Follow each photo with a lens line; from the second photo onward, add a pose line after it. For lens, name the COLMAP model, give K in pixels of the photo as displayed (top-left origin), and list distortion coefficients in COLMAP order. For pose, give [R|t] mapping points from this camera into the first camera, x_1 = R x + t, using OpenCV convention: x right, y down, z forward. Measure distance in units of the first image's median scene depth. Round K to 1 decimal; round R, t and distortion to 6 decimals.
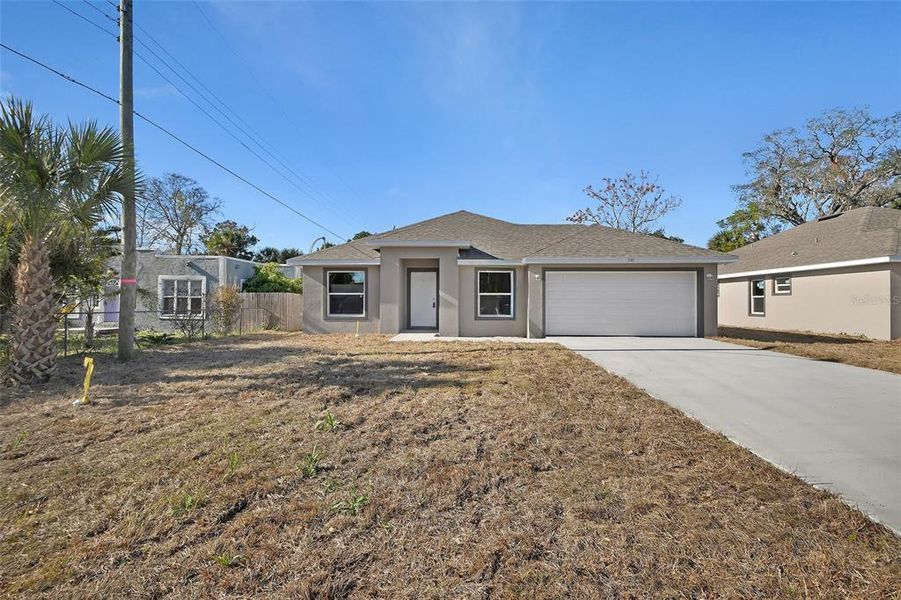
lens RADIAL K [[422.9, 0, 446.3], [0, 422.9, 301.8], [0, 0, 1]] dist [0.012921, -0.006583]
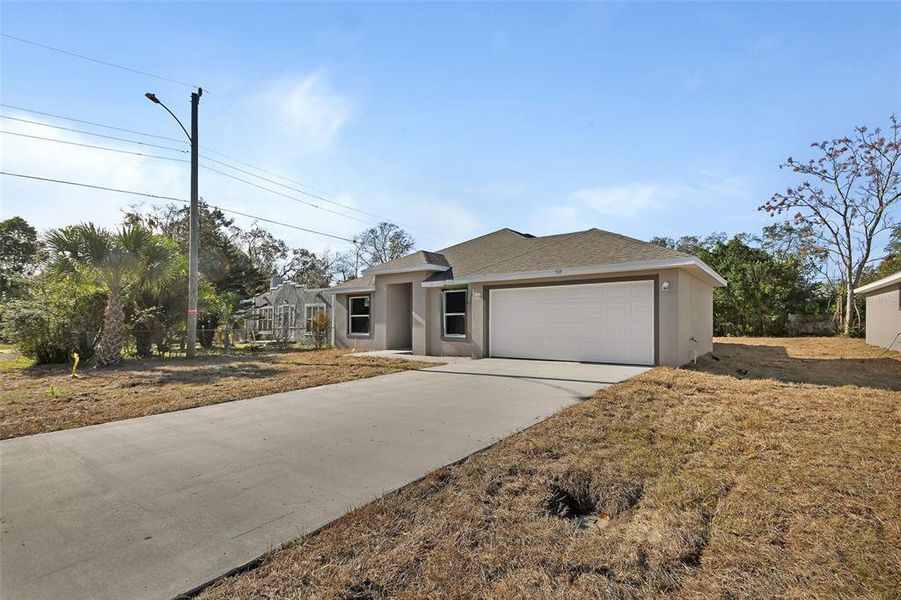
lens RADIAL K [[422.9, 0, 444.9], [0, 422.9, 325.4], [0, 0, 1]] dist [0.012921, -0.006583]
pose [[0.814909, -0.000530, -0.579589, 0.671671], [0.007001, 0.999936, 0.008930, -0.000759], [0.579547, -0.011335, 0.814860, 0.165909]]
